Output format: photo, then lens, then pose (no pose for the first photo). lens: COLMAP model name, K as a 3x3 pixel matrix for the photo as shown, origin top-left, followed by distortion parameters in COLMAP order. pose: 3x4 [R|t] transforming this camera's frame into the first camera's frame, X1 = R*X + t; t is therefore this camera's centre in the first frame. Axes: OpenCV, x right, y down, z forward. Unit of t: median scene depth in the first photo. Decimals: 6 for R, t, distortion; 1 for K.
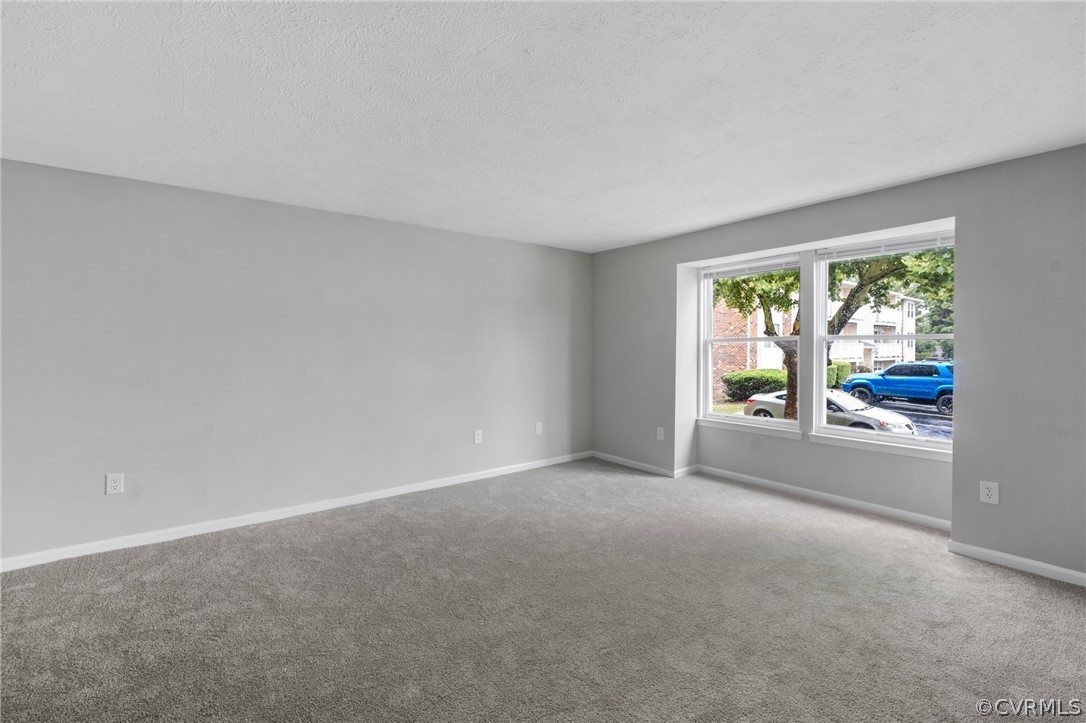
lens RADIAL K [[464.3, 0, 553.2], [0, 464.3, 352.8], [0, 0, 1]] dist [-0.001704, -0.000231]
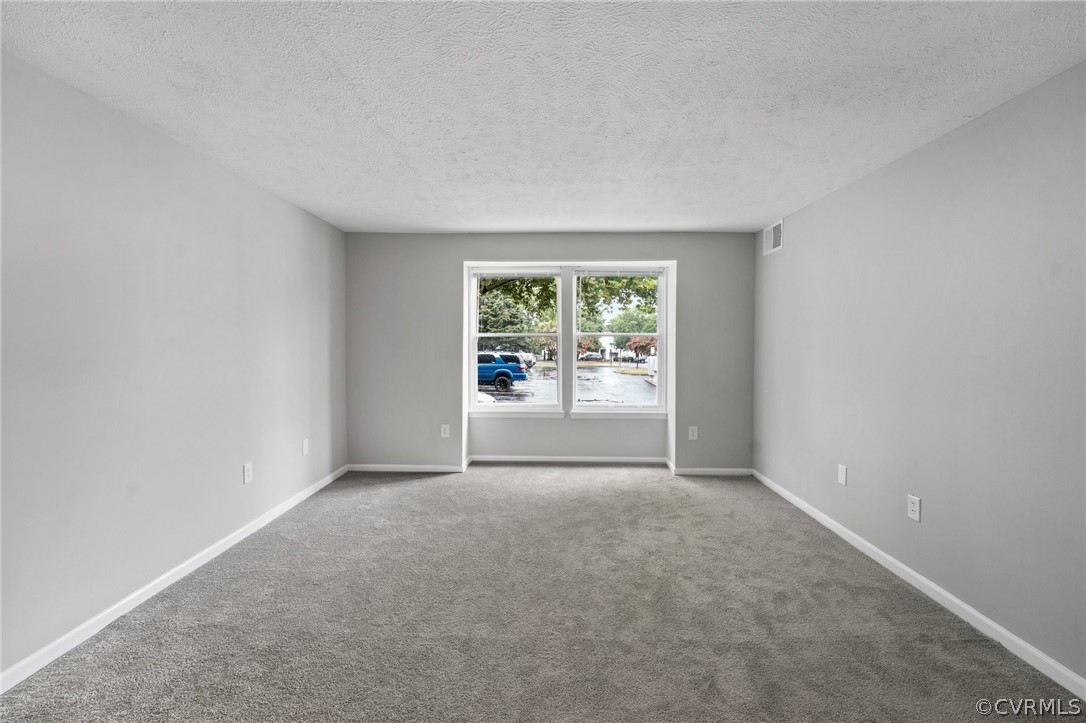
lens RADIAL K [[464.8, 0, 542.1], [0, 464.8, 345.6], [0, 0, 1]] dist [-0.001704, -0.000405]
pose [[0.640366, -0.004234, 0.768058, -0.476341], [0.003029, 0.999991, 0.002988, -0.009916], [-0.768064, 0.000413, 0.640373, 0.258222]]
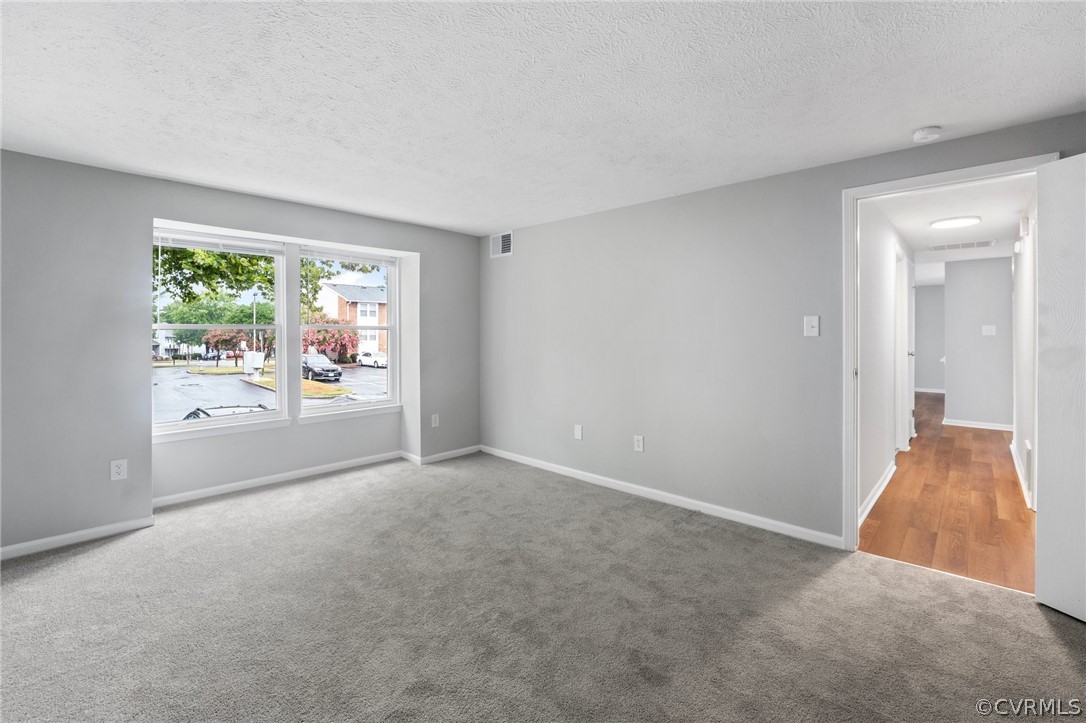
lens RADIAL K [[471.9, 0, 532.3], [0, 471.9, 334.1], [0, 0, 1]] dist [-0.002394, -0.000430]
pose [[-0.121092, 0.000632, 0.992641, -0.593752], [0.011739, 0.999931, 0.000795, -0.010634], [-0.992572, 0.011749, -0.121091, 0.614893]]
